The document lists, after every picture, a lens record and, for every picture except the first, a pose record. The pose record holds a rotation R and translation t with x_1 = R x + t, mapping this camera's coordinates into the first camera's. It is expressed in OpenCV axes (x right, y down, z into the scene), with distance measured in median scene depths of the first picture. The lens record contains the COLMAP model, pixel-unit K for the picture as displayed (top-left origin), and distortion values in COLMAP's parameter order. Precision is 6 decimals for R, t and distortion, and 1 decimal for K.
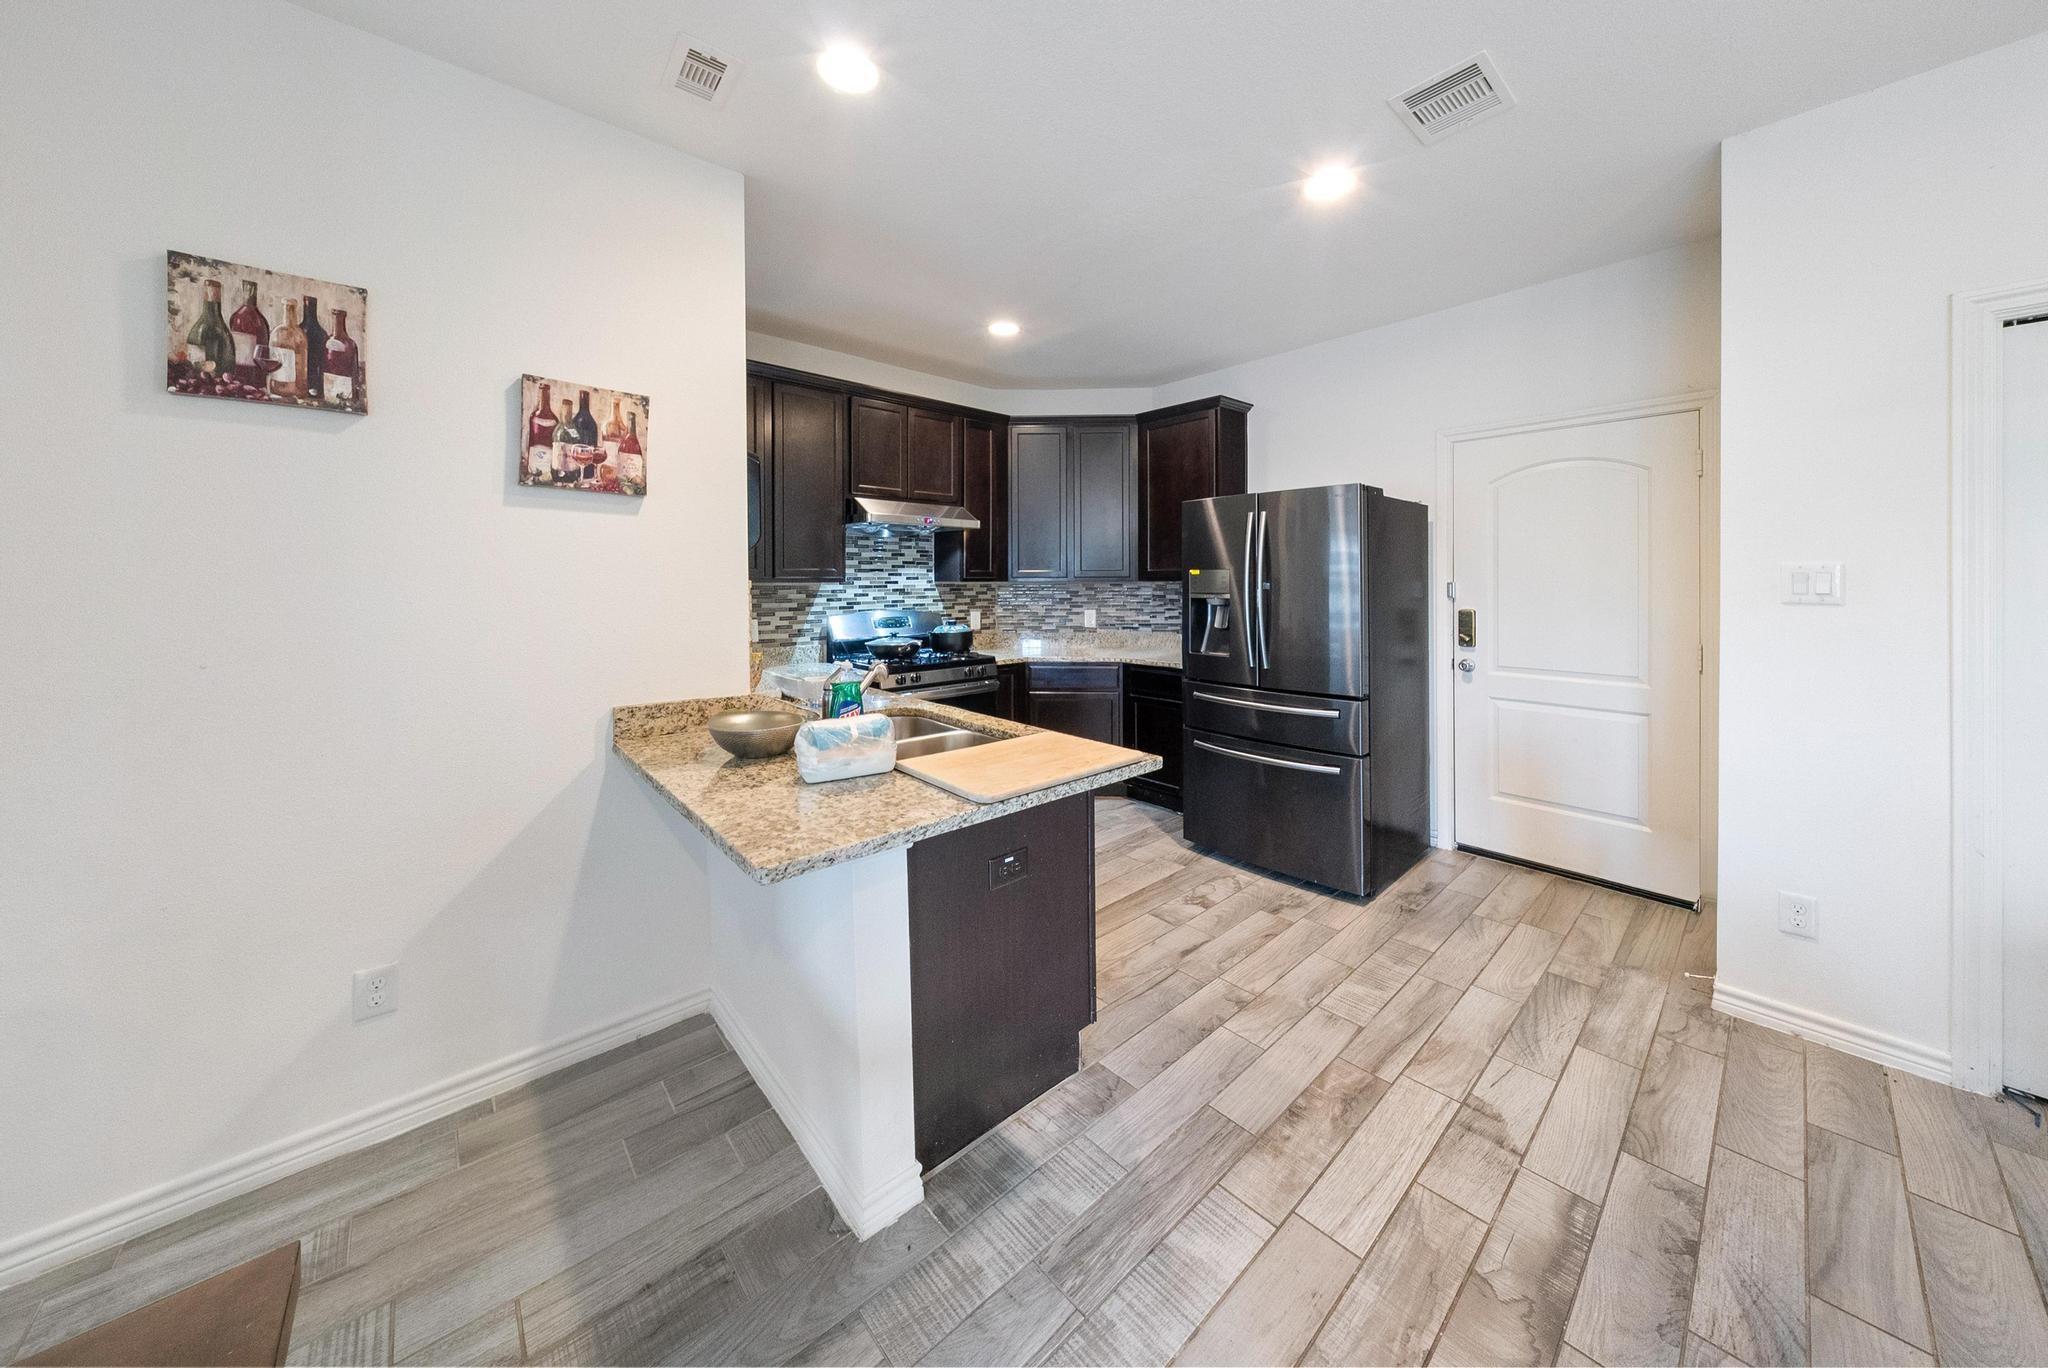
lens RADIAL K [[680.0, 0, 1060.7], [0, 680.0, 581.5], [0, 0, 1]] dist [-0.003050, -0.000283]
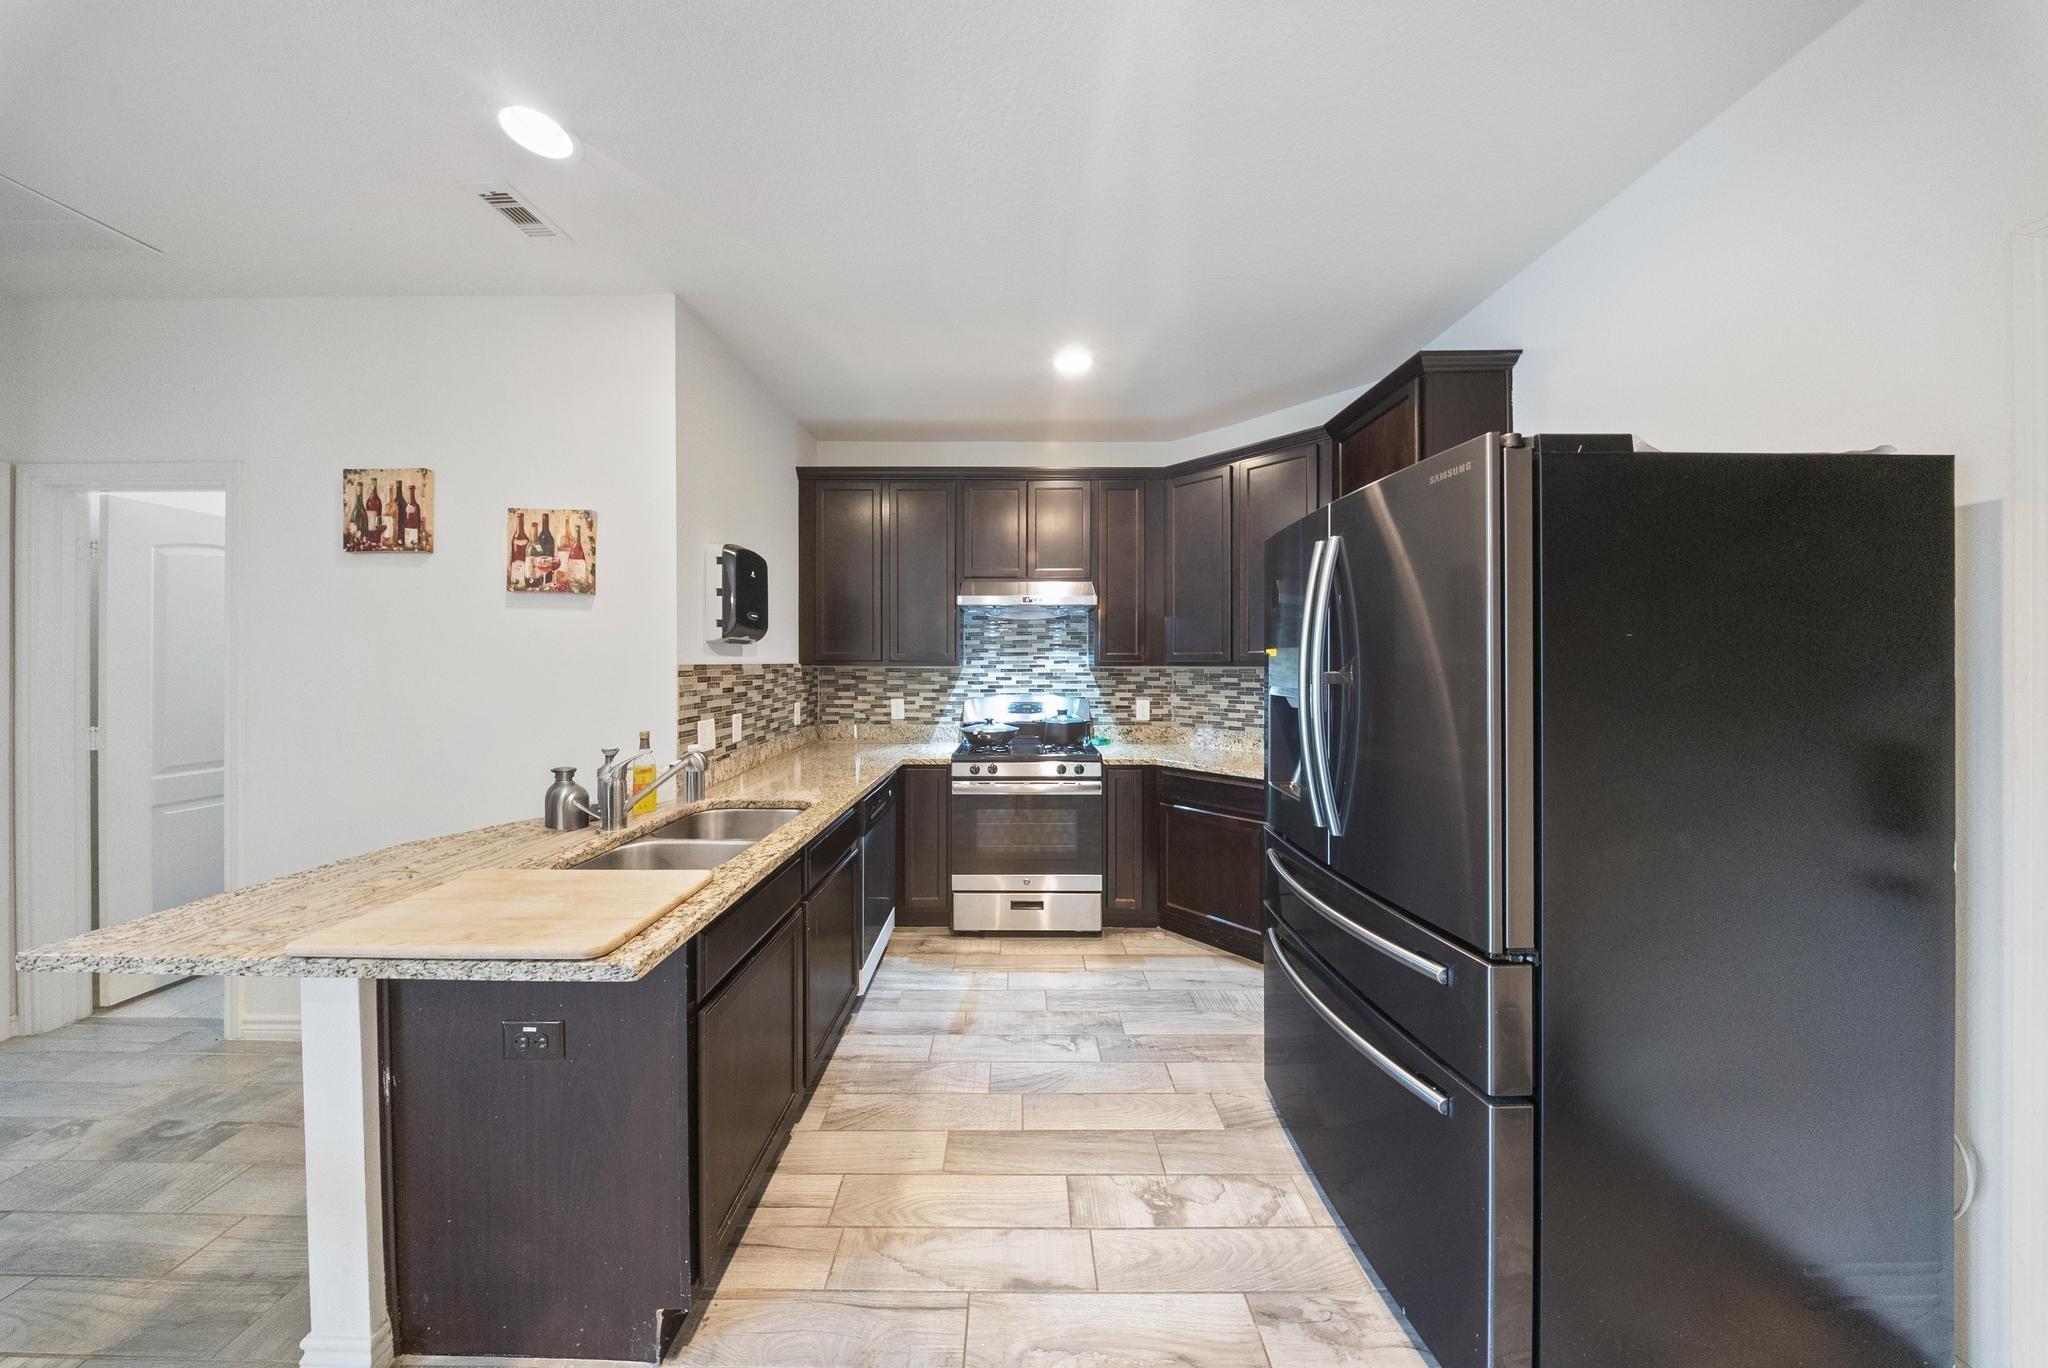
lens RADIAL K [[603.9, 0, 1018.3], [0, 603.9, 664.8], [0, 0, 1]] dist [-0.004694, -0.000207]
pose [[0.726523, 0.005365, -0.687121, 0.473455], [-0.004402, 0.999985, 0.003154, -0.004814], [0.687128, 0.000734, 0.726536, 0.529582]]
